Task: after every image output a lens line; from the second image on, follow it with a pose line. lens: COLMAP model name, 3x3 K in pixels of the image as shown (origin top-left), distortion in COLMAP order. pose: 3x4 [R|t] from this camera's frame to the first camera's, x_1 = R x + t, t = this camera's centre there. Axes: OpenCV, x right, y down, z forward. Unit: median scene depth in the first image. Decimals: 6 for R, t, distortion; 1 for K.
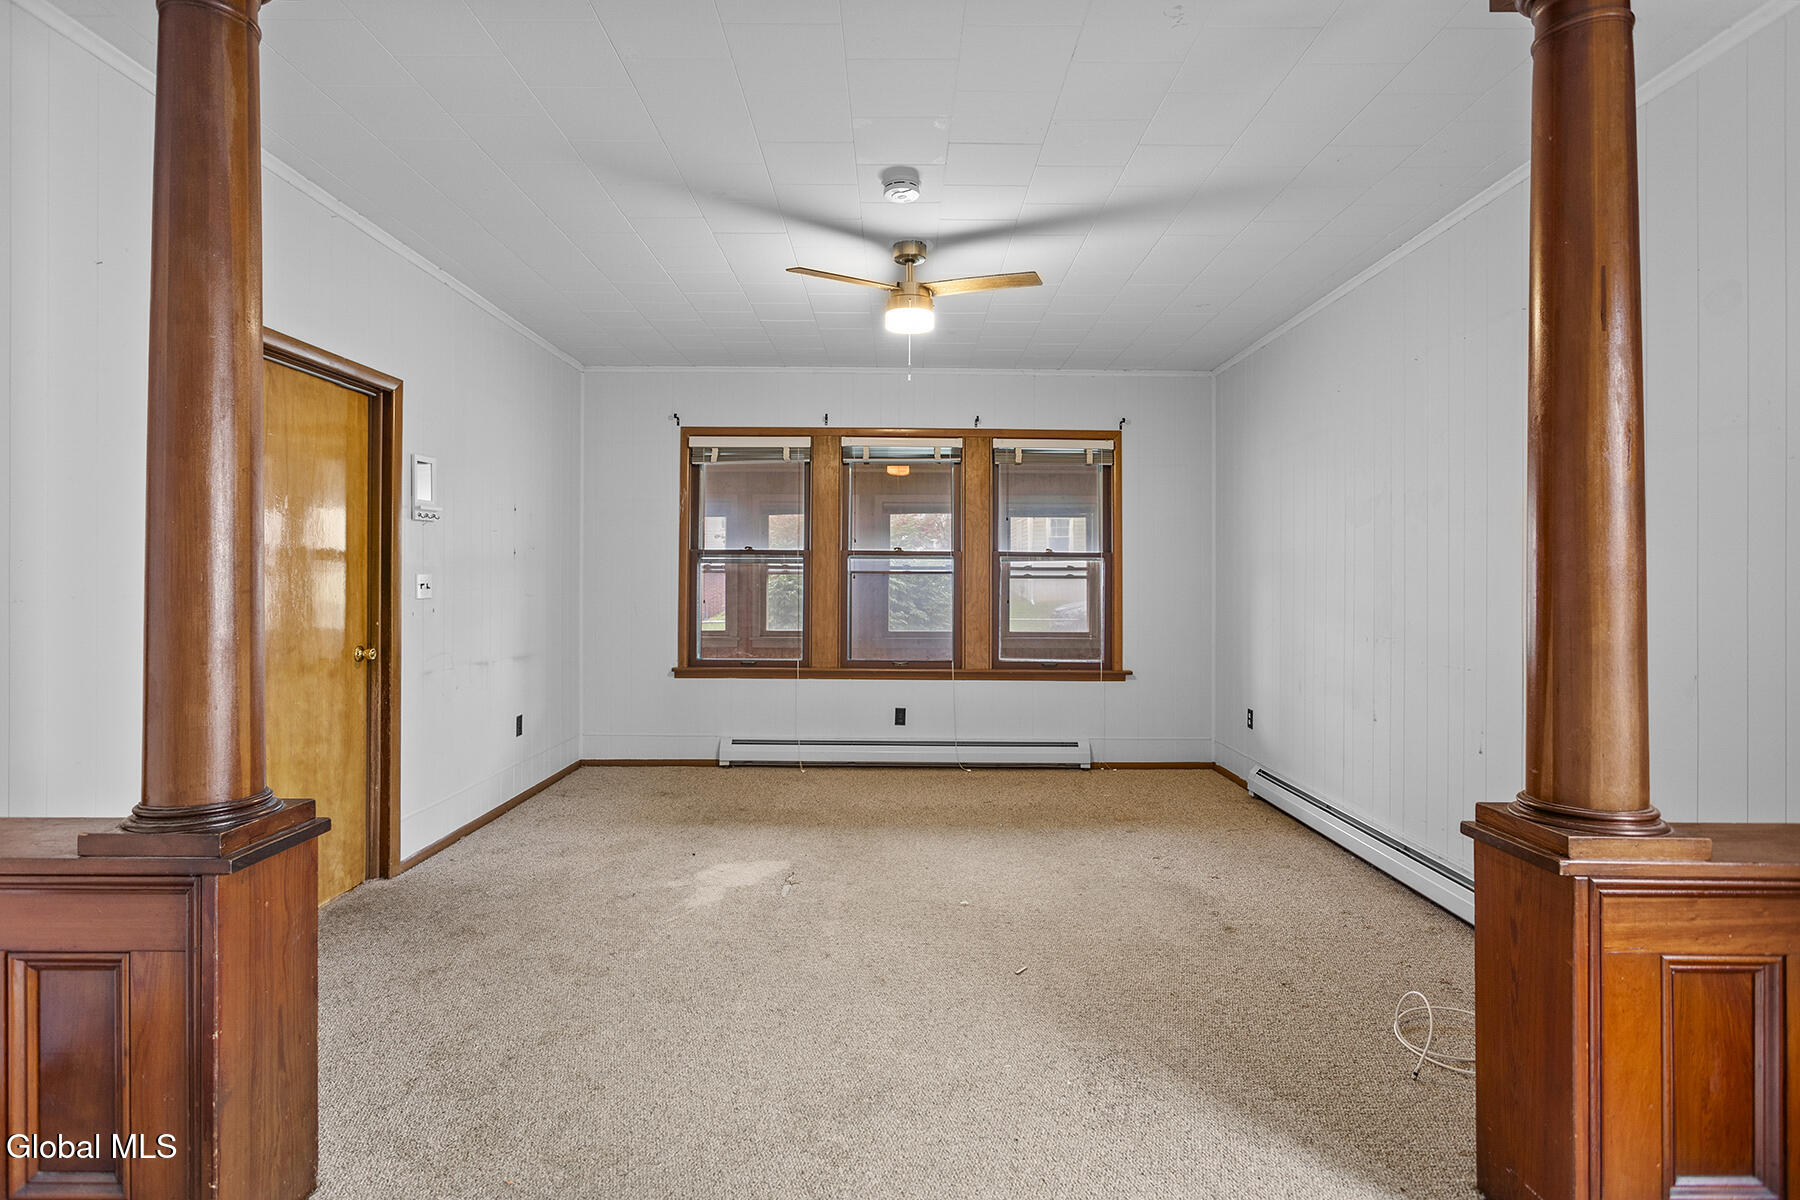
lens RADIAL K [[904.9, 0, 886.4], [0, 904.9, 578.2], [0, 0, 1]] dist [-0.000724, 0.000303]
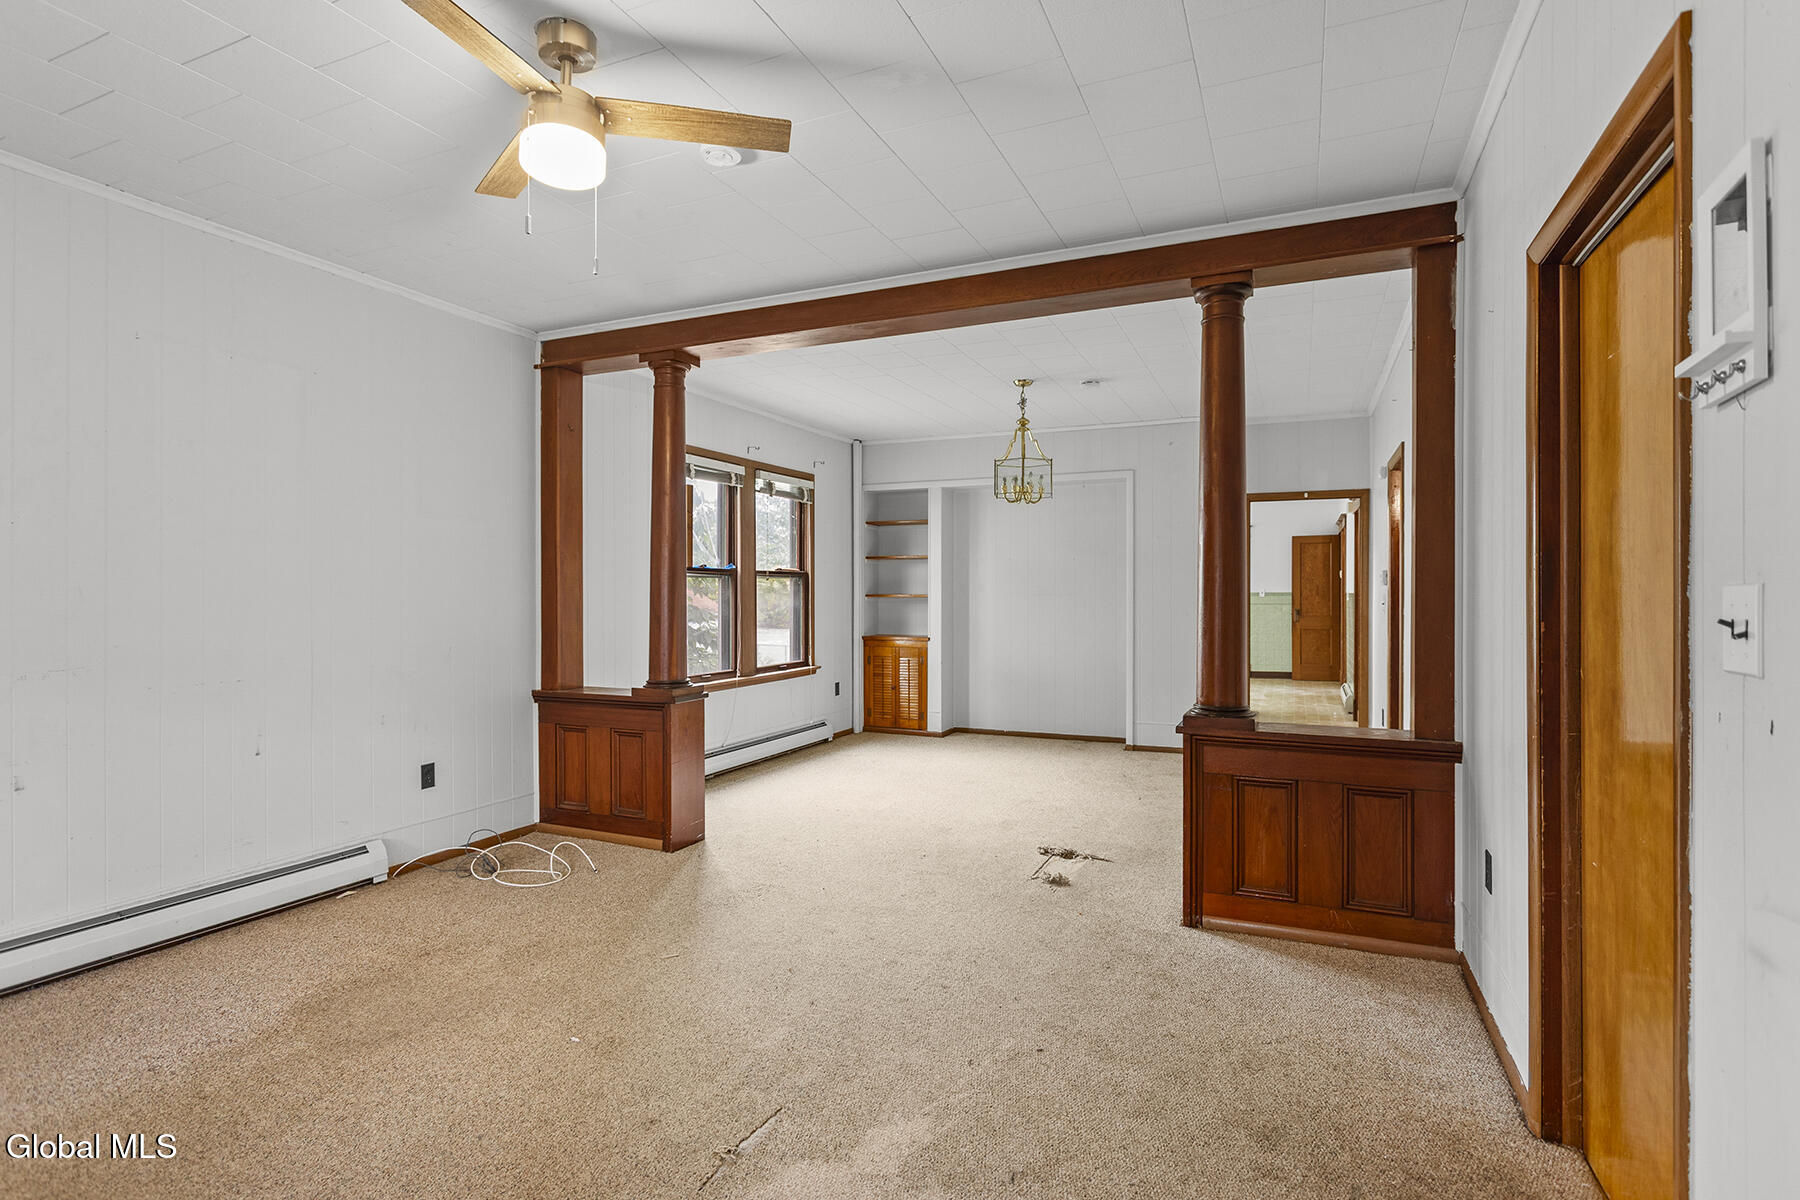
lens RADIAL K [[908.3, 0, 886.9], [0, 908.3, 592.8], [0, 0, 1]] dist [-0.052907, 0.028467]
pose [[-0.913127, -0.001218, 0.407674, -0.423843], [-0.001354, 0.999999, -0.000046, -0.004189], [-0.407674, -0.000594, -0.913127, 1.504160]]
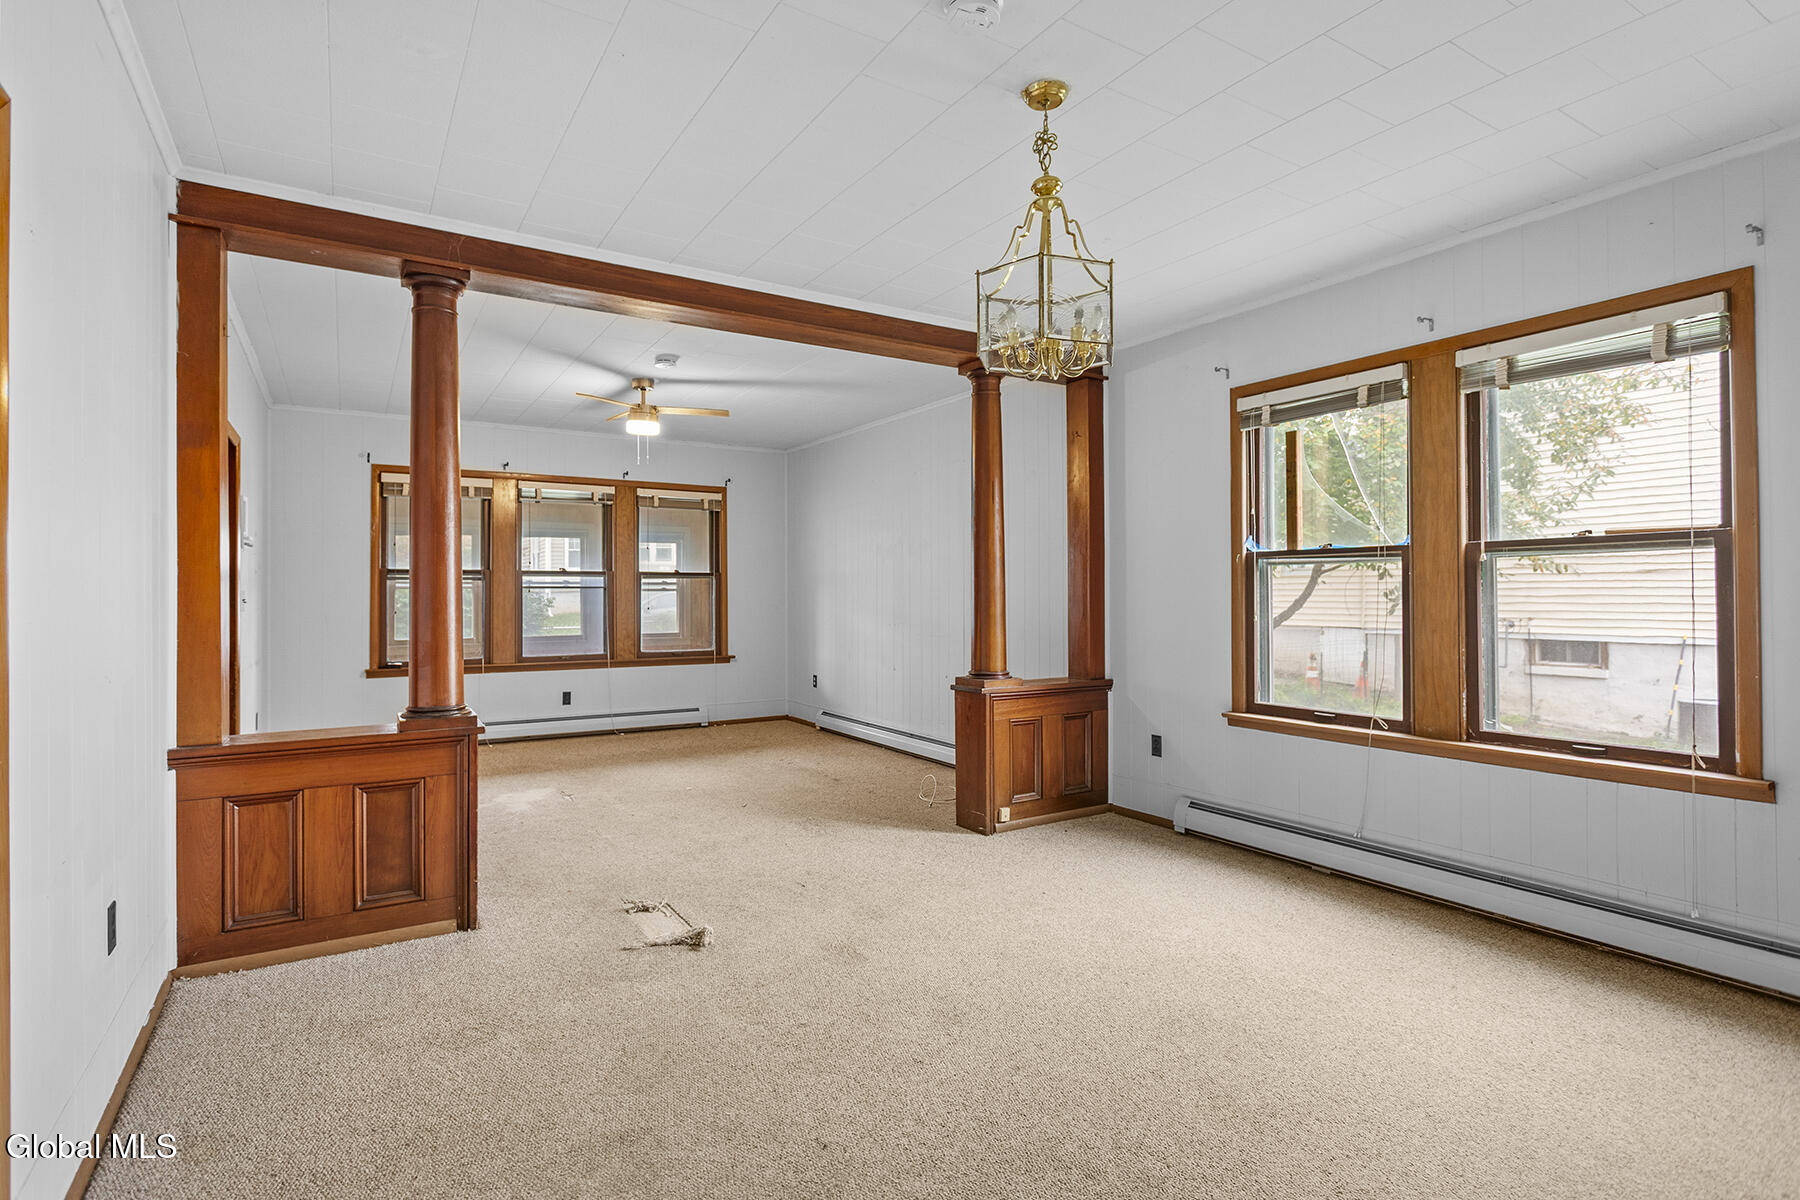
lens RADIAL K [[908.3, 0, 886.9], [0, 908.3, 592.8], [0, 0, 1]] dist [-0.052907, 0.028467]
pose [[0.852286, -0.007580, 0.523021, -0.448733], [0.005558, 0.999970, 0.005435, -0.004964], [-0.523047, -0.001725, 0.852302, -0.572541]]
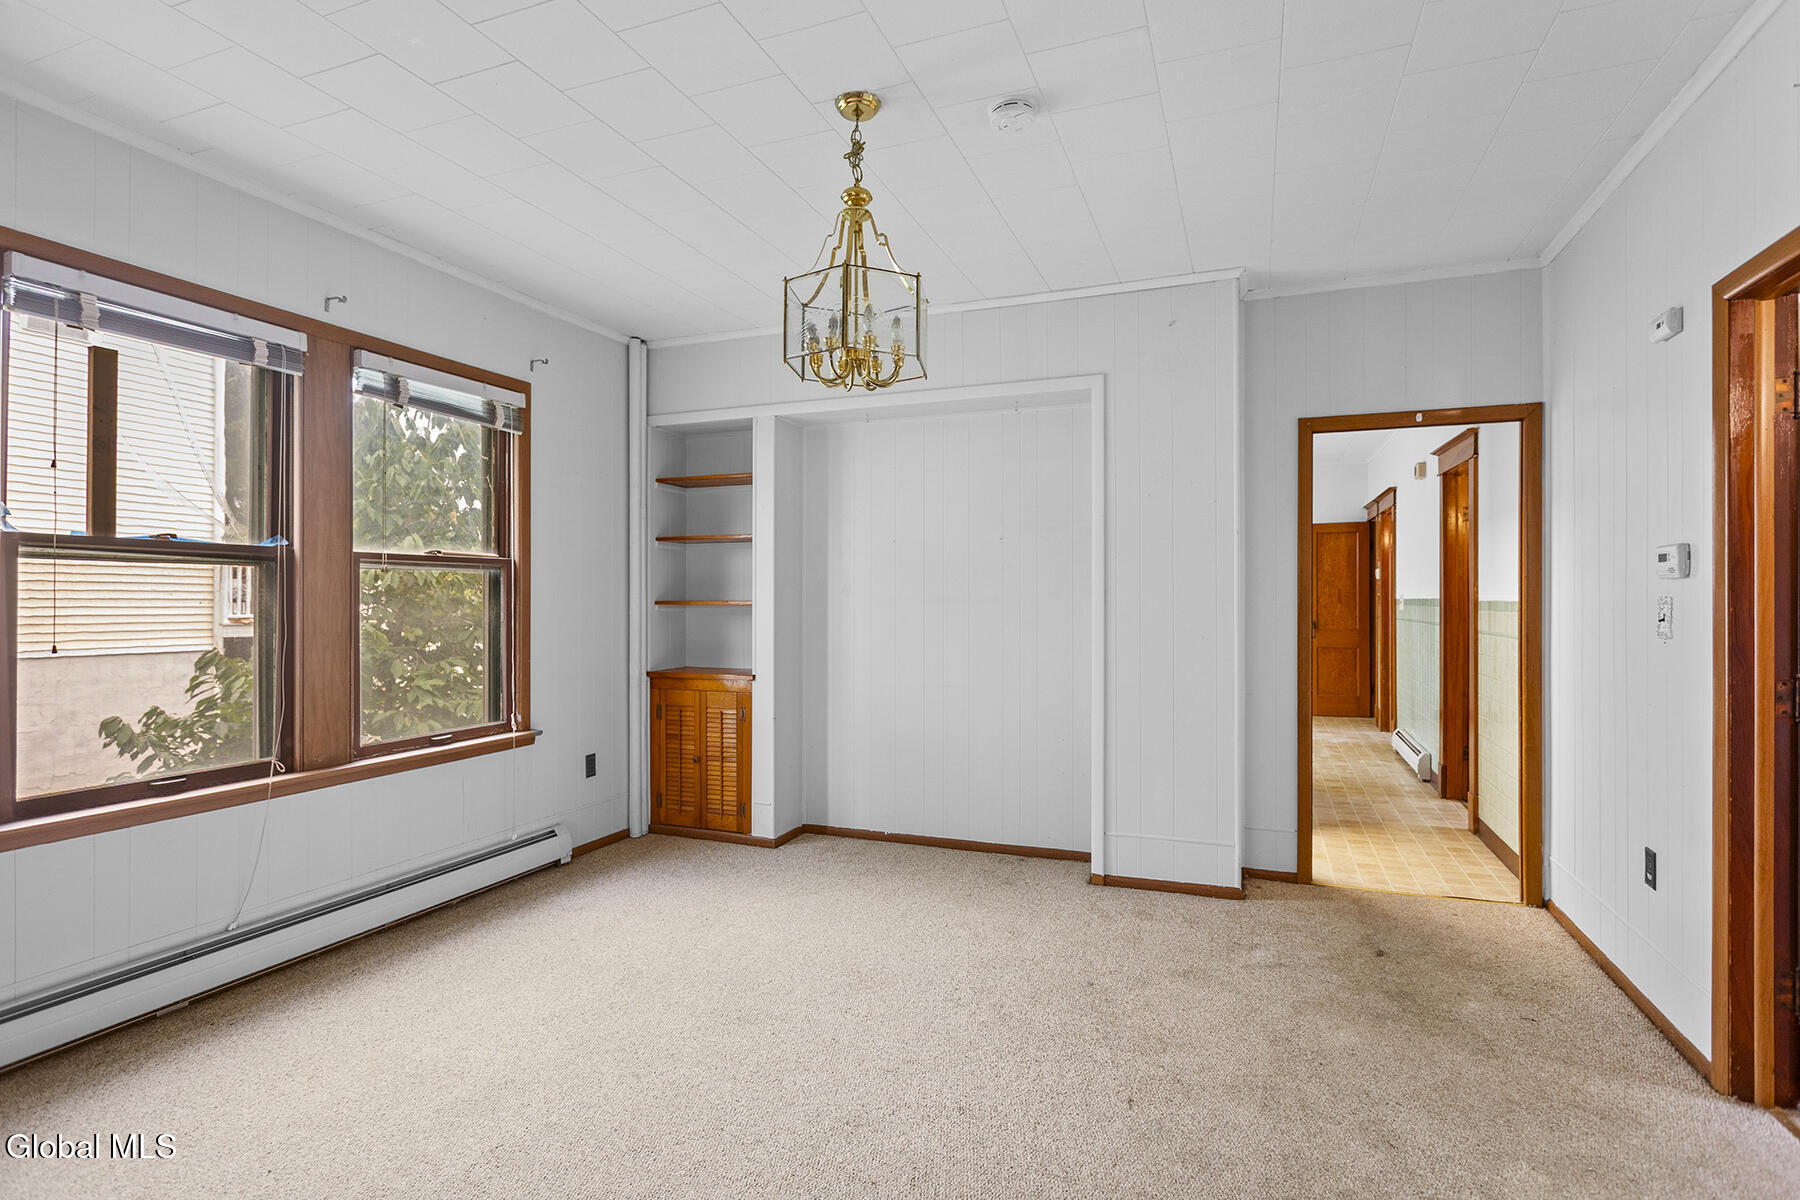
lens RADIAL K [[903.2, 0, 892.2], [0, 903.2, 597.1], [0, 0, 1]] dist [-0.003851, -0.000766]
pose [[-0.932126, 0.001000, 0.362133, -0.263452], [-0.000607, 0.999990, -0.004325, -0.000203], [-0.362134, -0.004251, -0.932116, 0.571391]]
